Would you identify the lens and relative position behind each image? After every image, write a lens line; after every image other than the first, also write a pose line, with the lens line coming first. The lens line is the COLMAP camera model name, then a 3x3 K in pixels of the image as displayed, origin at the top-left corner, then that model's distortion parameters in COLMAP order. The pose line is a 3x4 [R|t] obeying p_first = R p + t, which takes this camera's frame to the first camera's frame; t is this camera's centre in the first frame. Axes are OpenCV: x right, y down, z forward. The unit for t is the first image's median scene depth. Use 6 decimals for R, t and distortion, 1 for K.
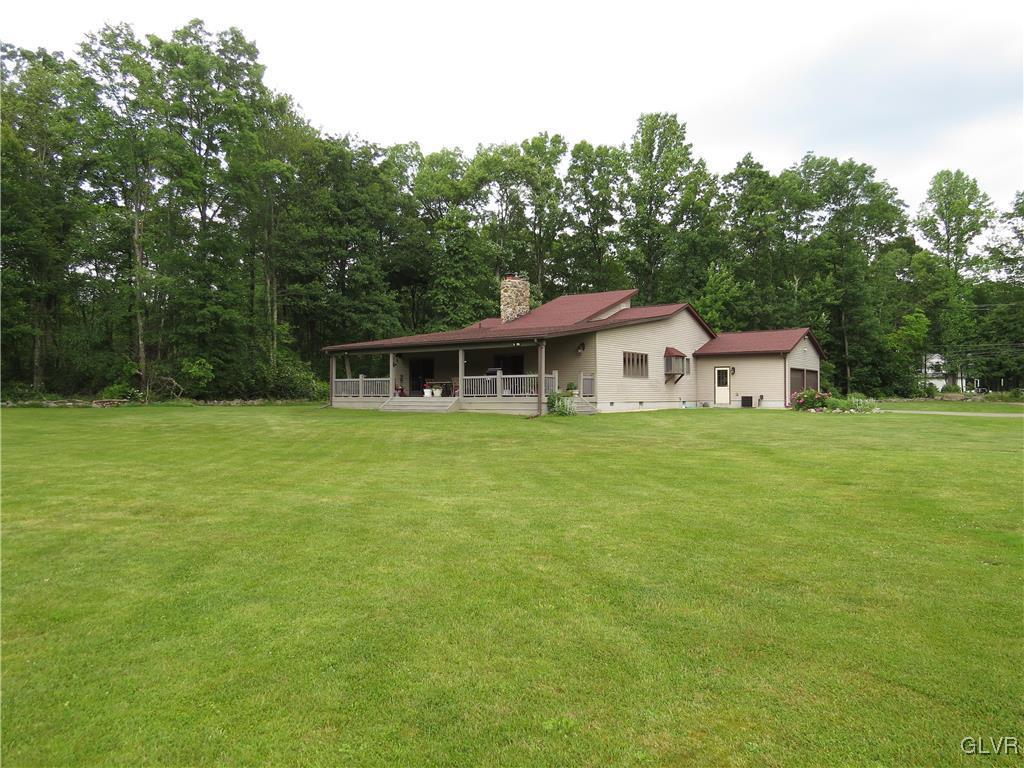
lens RADIAL K [[719.7, 0, 512.0], [0, 719.7, 384.0], [0, 0, 1]] dist [-0.024321, 0.001774]
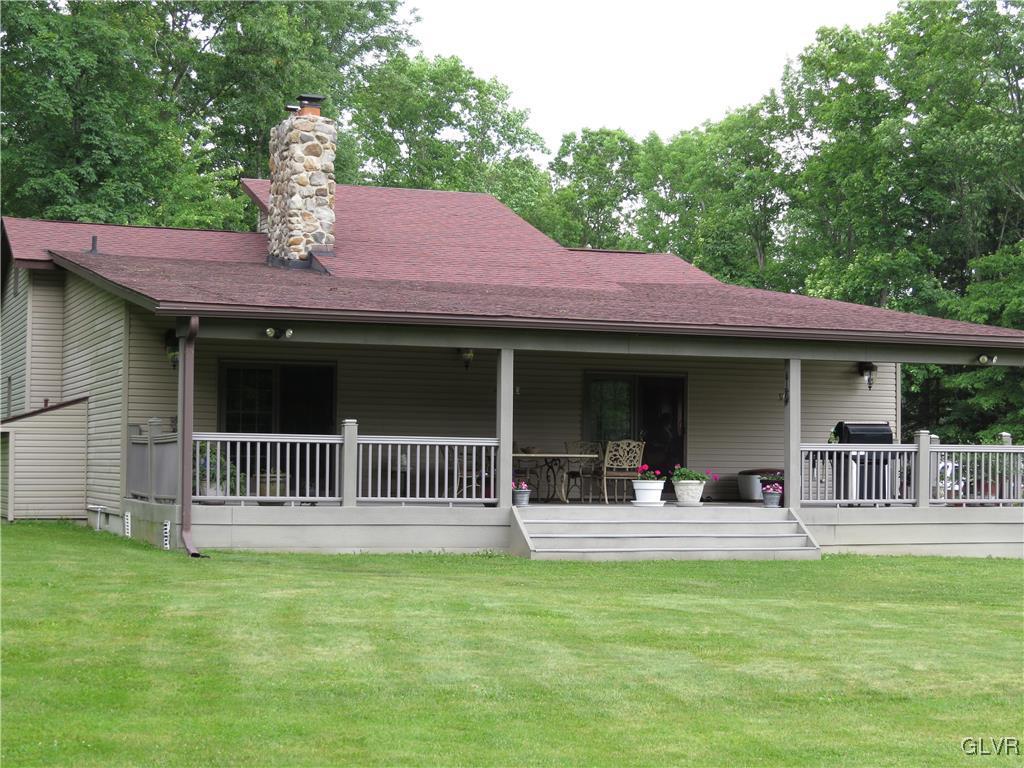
lens RADIAL K [[1865.2, 0, 512.0], [0, 1865.2, 384.0], [0, 0, 1]] dist [-0.077706, -0.037139]
pose [[0.549166, 0.044933, 0.834504, -0.741156], [-0.026030, 0.998989, -0.036660, -0.002809], [-0.835307, -0.001590, 0.549781, 0.581643]]
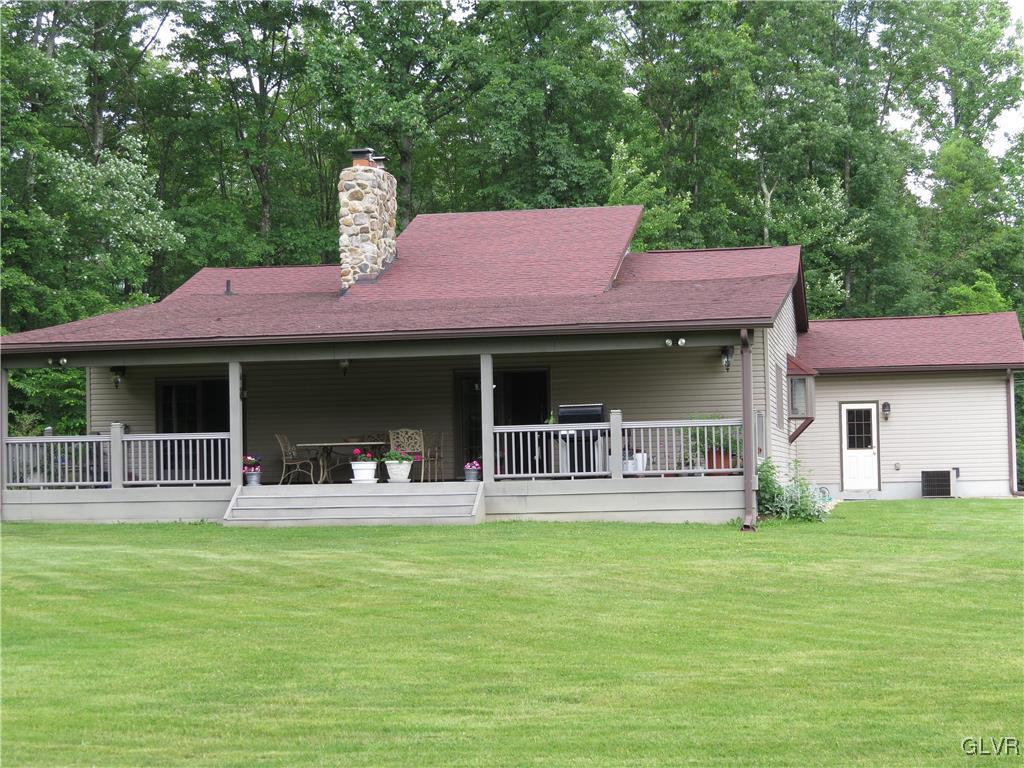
lens RADIAL K [[2004.5, 0, 512.0], [0, 2004.5, 384.0], [0, 0, 1]] dist [-0.104319, -0.240147]
pose [[0.897635, 0.004318, 0.440719, -0.462093], [0.011235, 0.999403, -0.032675, 0.001573], [-0.440597, 0.034281, 0.897050, 0.056424]]
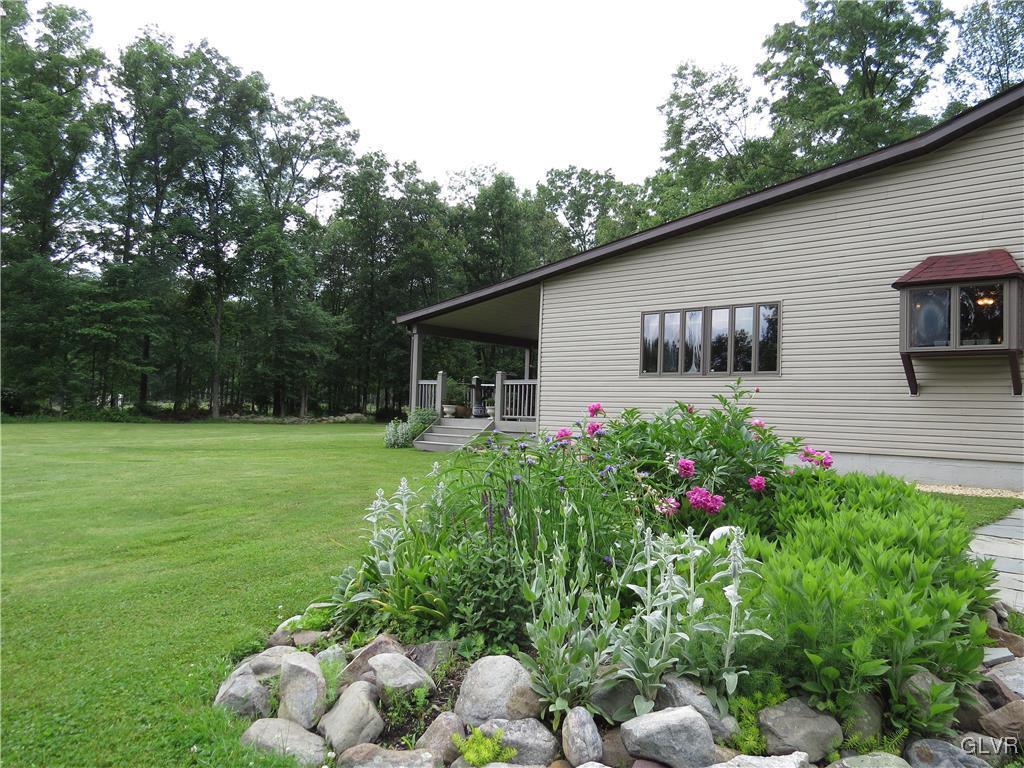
lens RADIAL K [[727.1, 0, 512.0], [0, 727.1, 384.0], [0, 0, 1]] dist [-0.023641, 0.001587]
pose [[-0.120294, -0.039389, -0.991957, 0.544874], [-0.015677, 0.999163, -0.037774, 0.009150], [0.992614, 0.011007, -0.120811, 0.950854]]
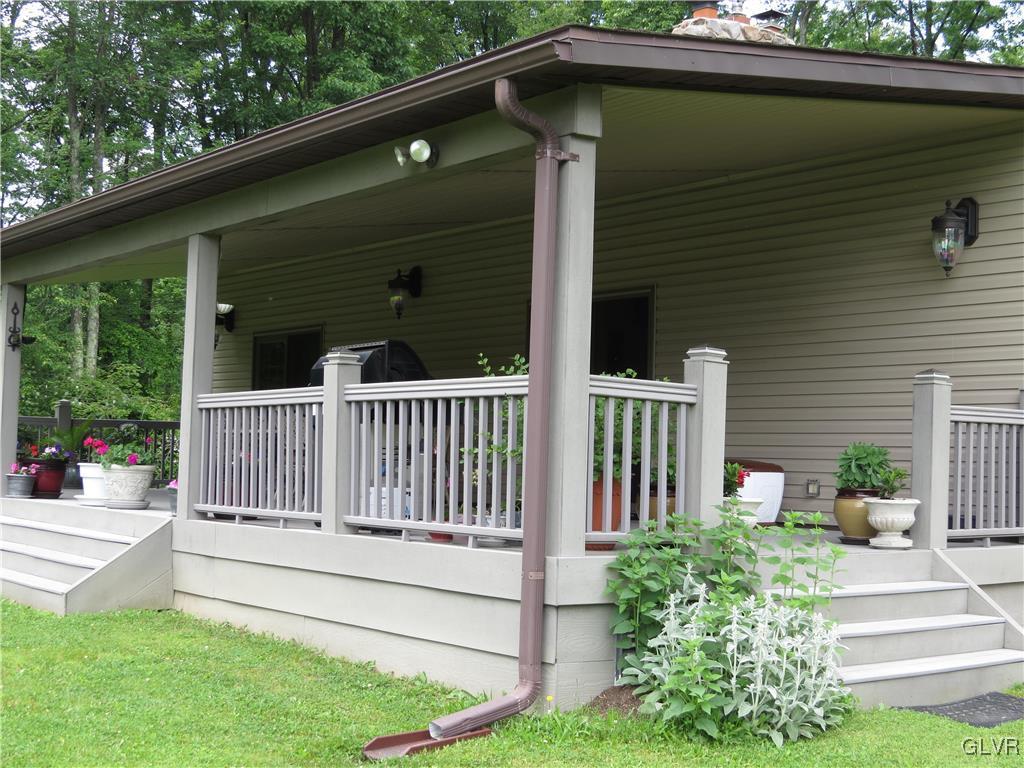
lens RADIAL K [[1420.6, 0, 512.0], [0, 1420.6, 384.0], [0, 0, 1]] dist [-0.025996, -0.032838]
pose [[0.960546, 0.010583, -0.277919, 0.083396], [-0.022427, 0.998969, -0.039474, -0.001405], [0.277215, 0.044150, 0.959793, 0.628739]]
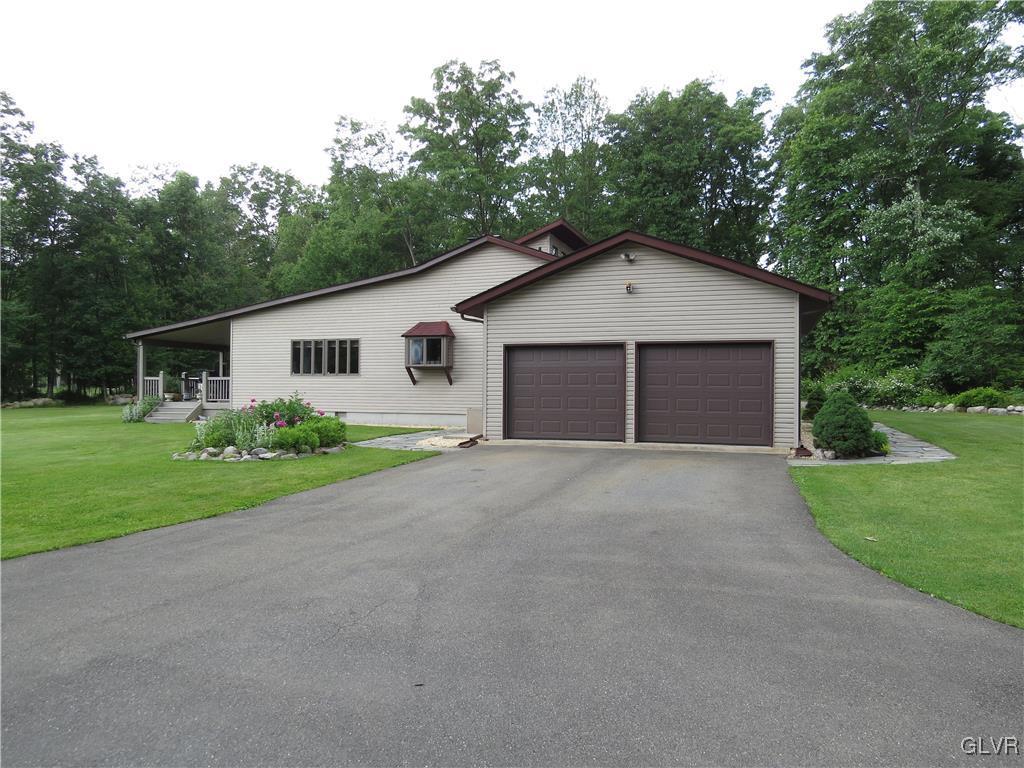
lens RADIAL K [[729.6, 0, 521.2], [0, 729.6, 396.6], [0, 0, 1]] dist [-0.033388, 0.004170]
pose [[0.297941, 0.012419, -0.954504, 0.889303], [0.010819, 0.999807, 0.016386, 0.000521], [0.954523, -0.015209, 0.297749, 0.974891]]
